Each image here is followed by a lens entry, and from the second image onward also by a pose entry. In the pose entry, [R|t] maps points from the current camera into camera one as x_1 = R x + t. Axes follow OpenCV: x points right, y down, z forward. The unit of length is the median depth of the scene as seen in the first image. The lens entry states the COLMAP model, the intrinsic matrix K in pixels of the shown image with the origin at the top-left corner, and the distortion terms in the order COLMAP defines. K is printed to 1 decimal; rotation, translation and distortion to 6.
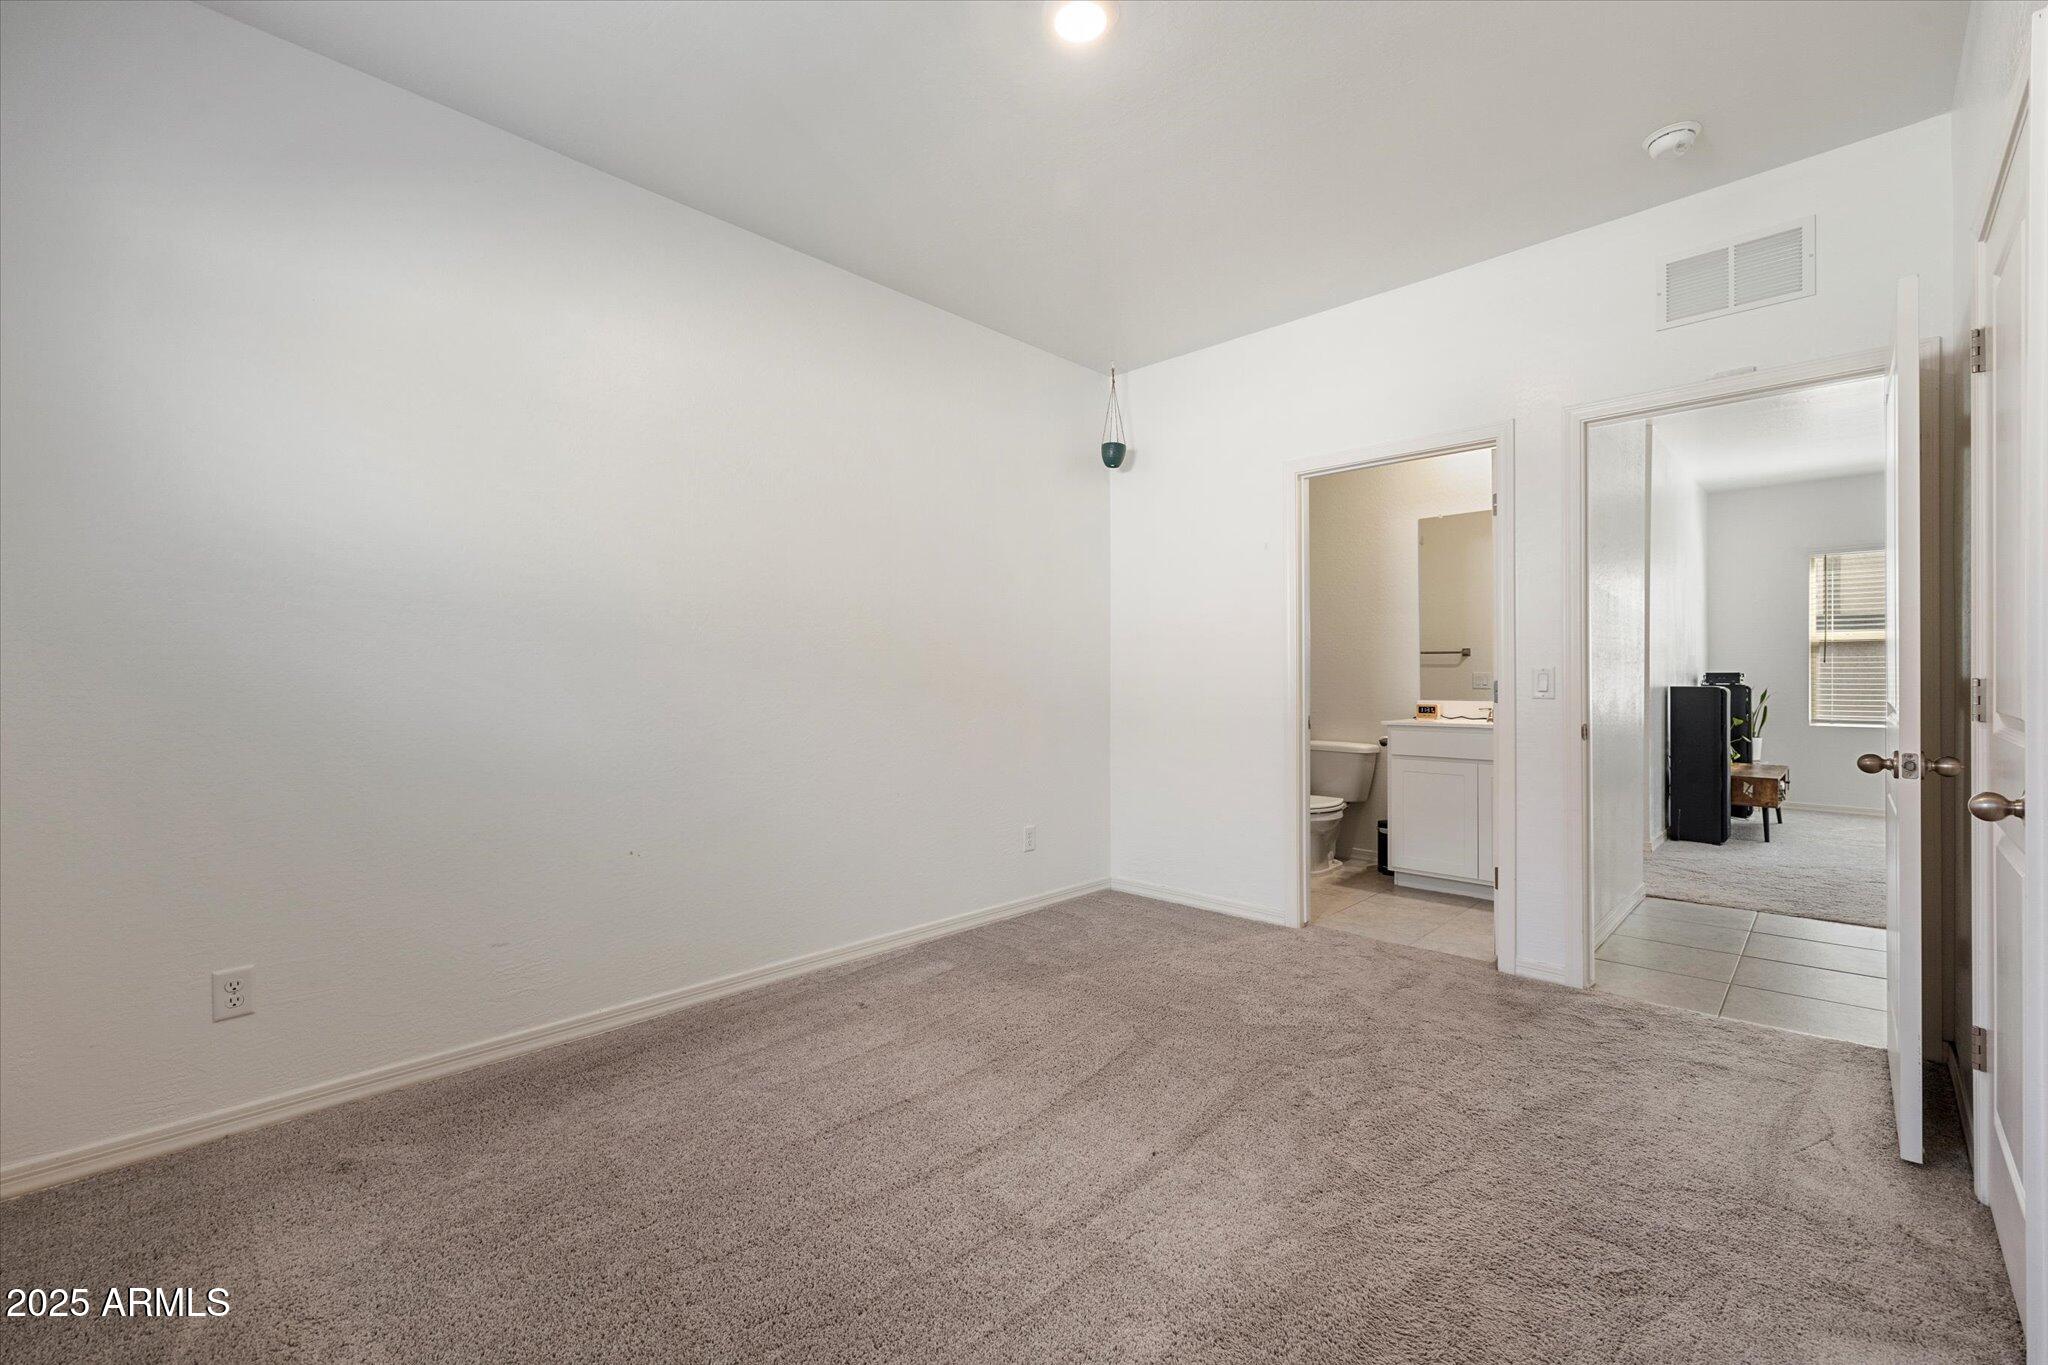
lens RADIAL K [[860.6, 0, 1025.4], [0, 860.6, 673.6], [0, 0, 1]] dist [-0.000245, -0.000074]
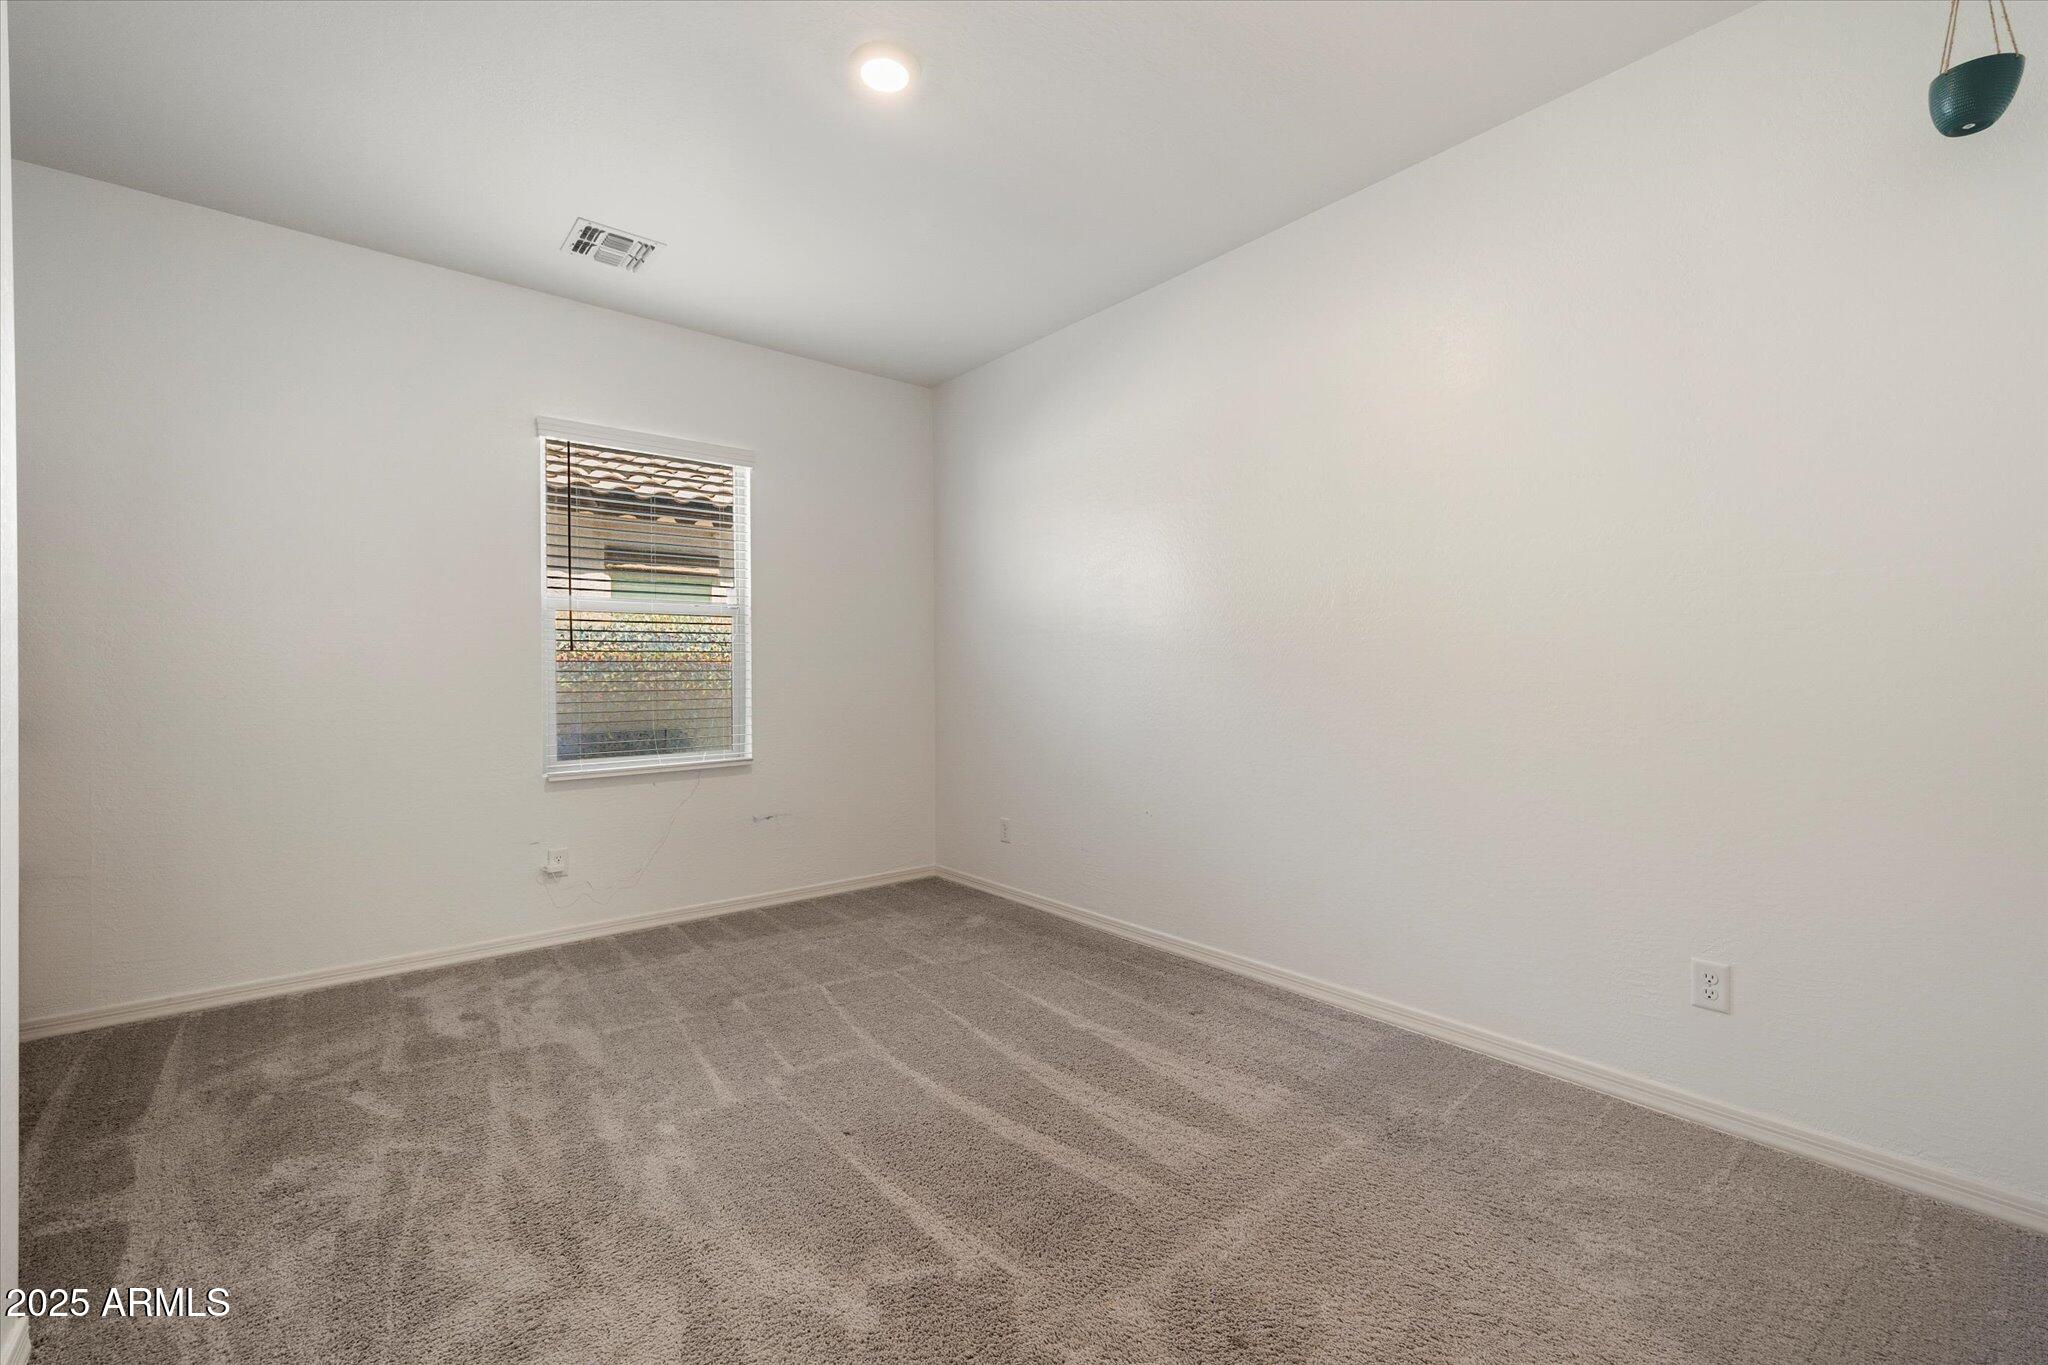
lens RADIAL K [[860.6, 0, 1025.4], [0, 860.6, 673.6], [0, 0, 1]] dist [-0.000245, -0.000074]
pose [[-0.119170, -0.015809, -0.992748, 0.867628], [-0.006667, 0.999863, -0.015122, 0.024144], [0.992852, 0.004817, -0.119259, 1.002527]]
